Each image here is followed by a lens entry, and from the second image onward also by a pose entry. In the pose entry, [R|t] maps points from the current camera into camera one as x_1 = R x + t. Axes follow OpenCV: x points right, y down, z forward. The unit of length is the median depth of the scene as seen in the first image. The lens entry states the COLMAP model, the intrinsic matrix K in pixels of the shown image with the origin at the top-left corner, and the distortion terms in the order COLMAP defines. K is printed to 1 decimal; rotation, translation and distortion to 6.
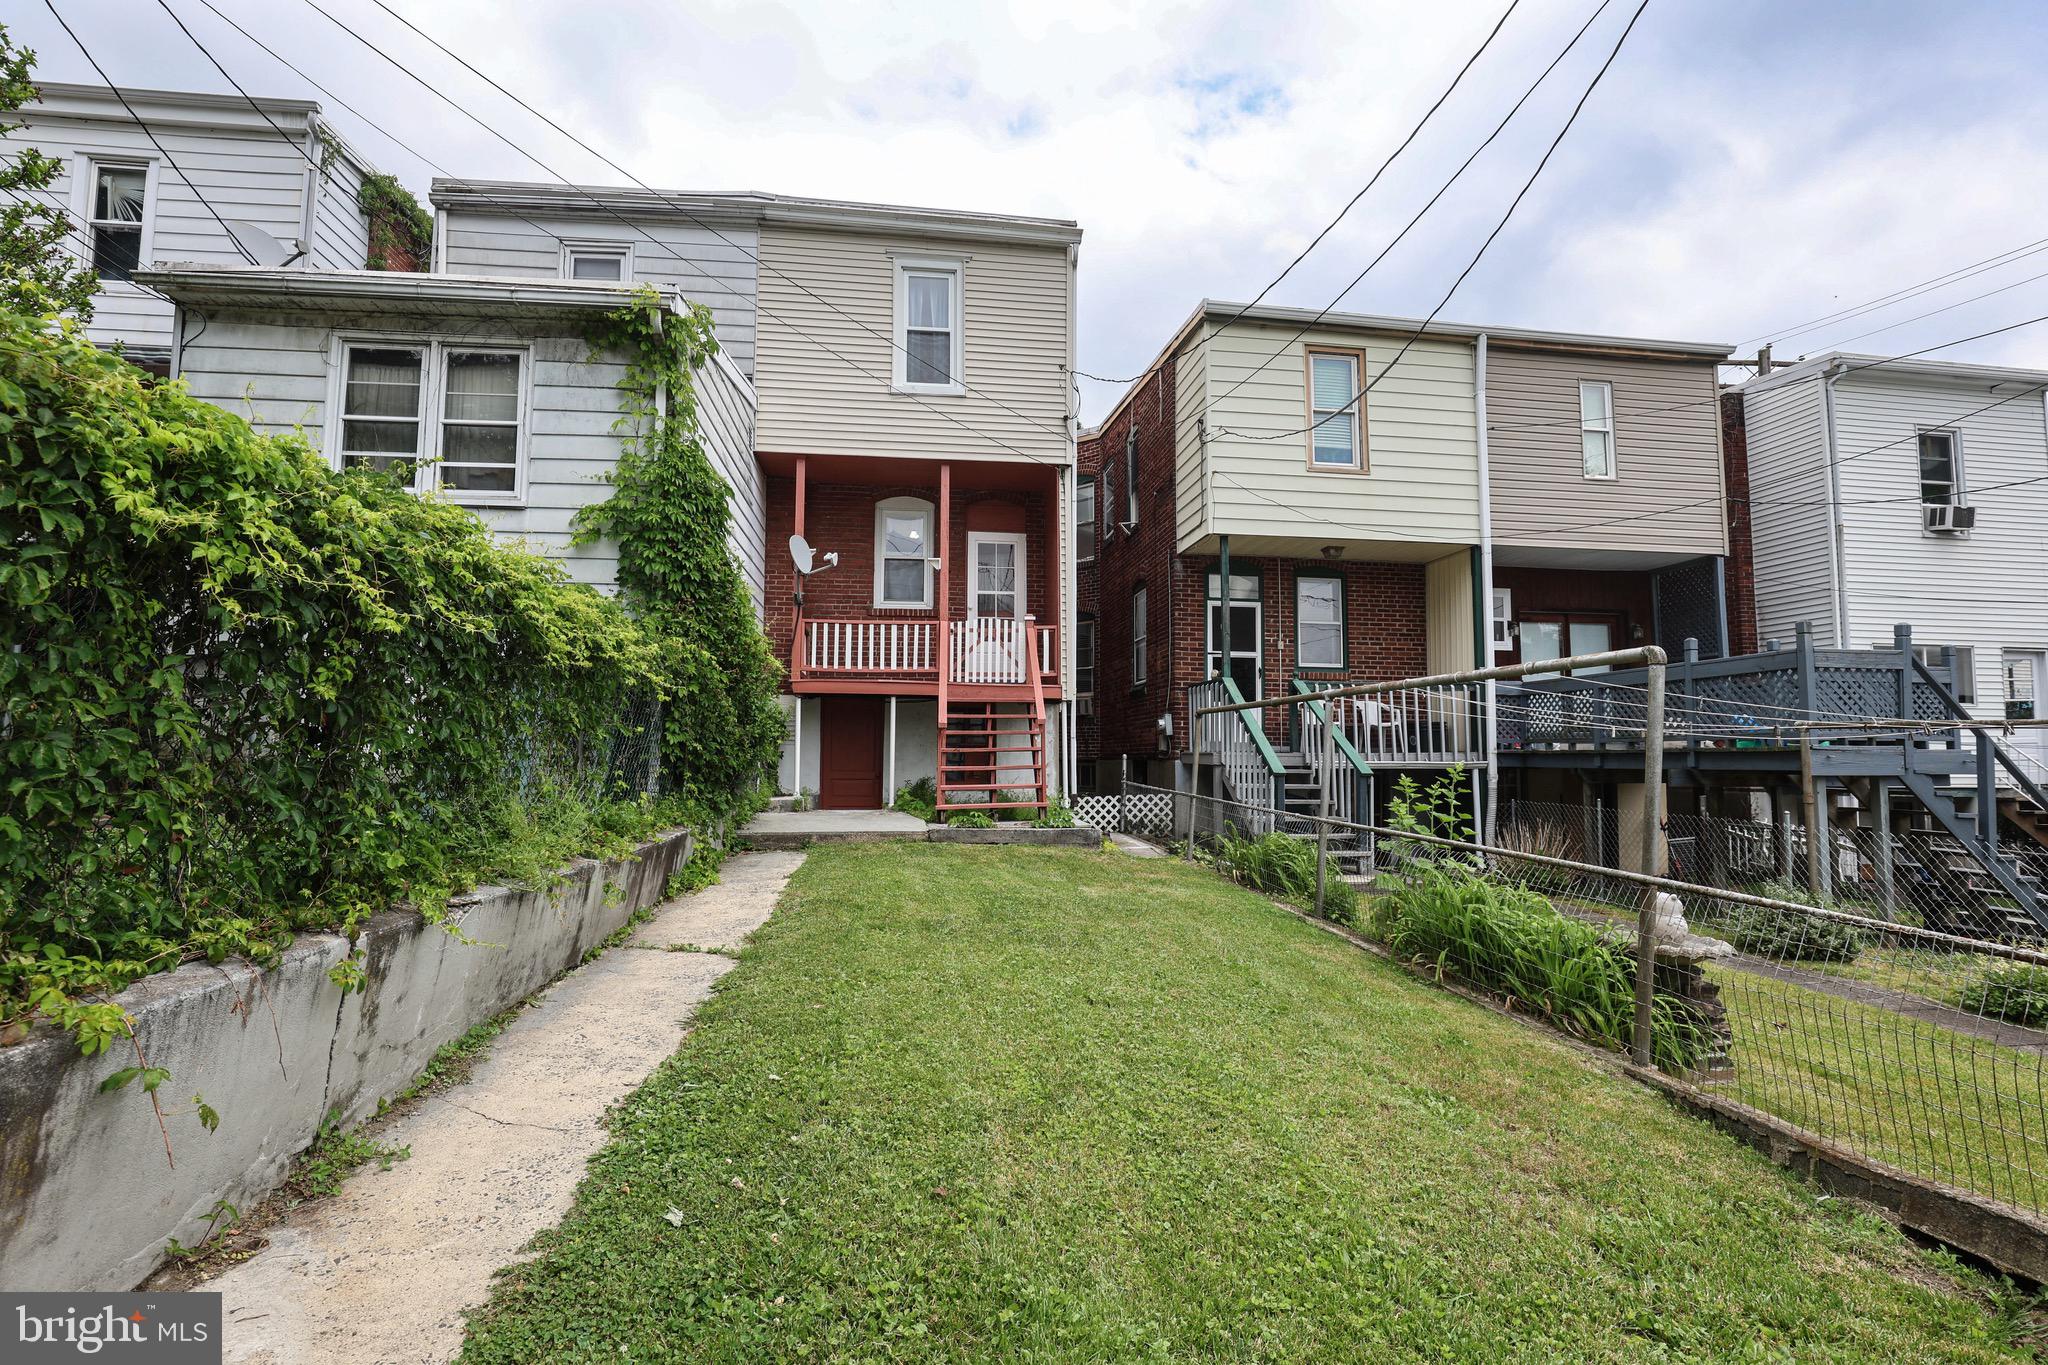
lens RADIAL K [[977.1, 0, 1020.9], [0, 977.1, 681.8], [0, 0, 1]] dist [-0.027877, 0.001359]
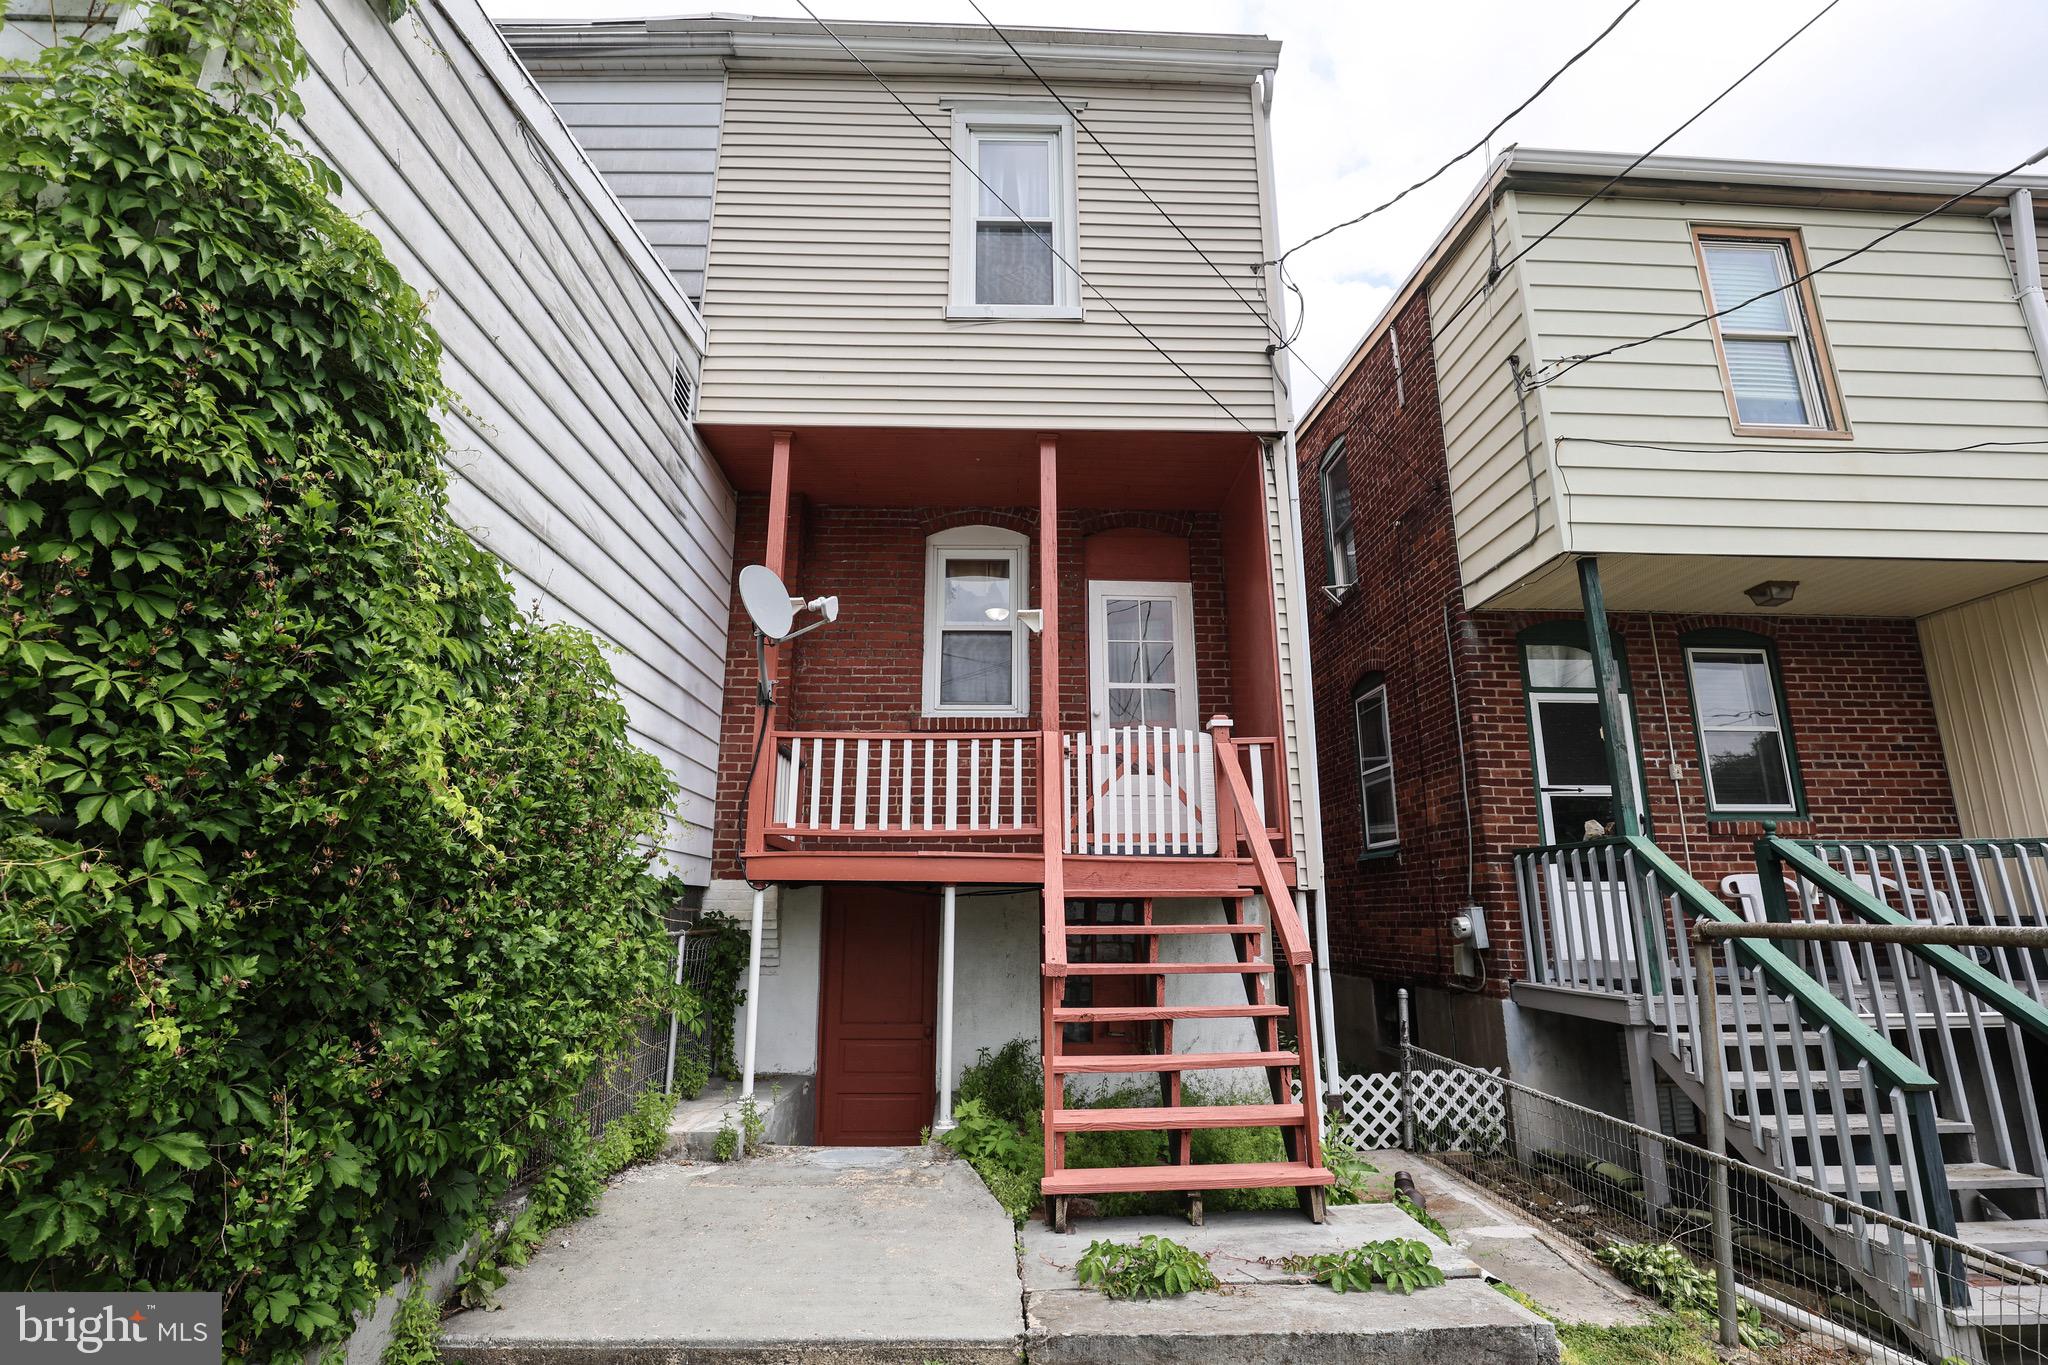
lens RADIAL K [[977.1, 0, 1024.8], [0, 977.1, 678.9], [0, 0, 1]] dist [-0.027877, 0.001359]
pose [[0.995622, -0.026546, -0.089623, -0.044539], [0.012046, 0.987269, -0.158606, -0.008948], [0.092692, 0.156831, 0.983266, 0.480469]]
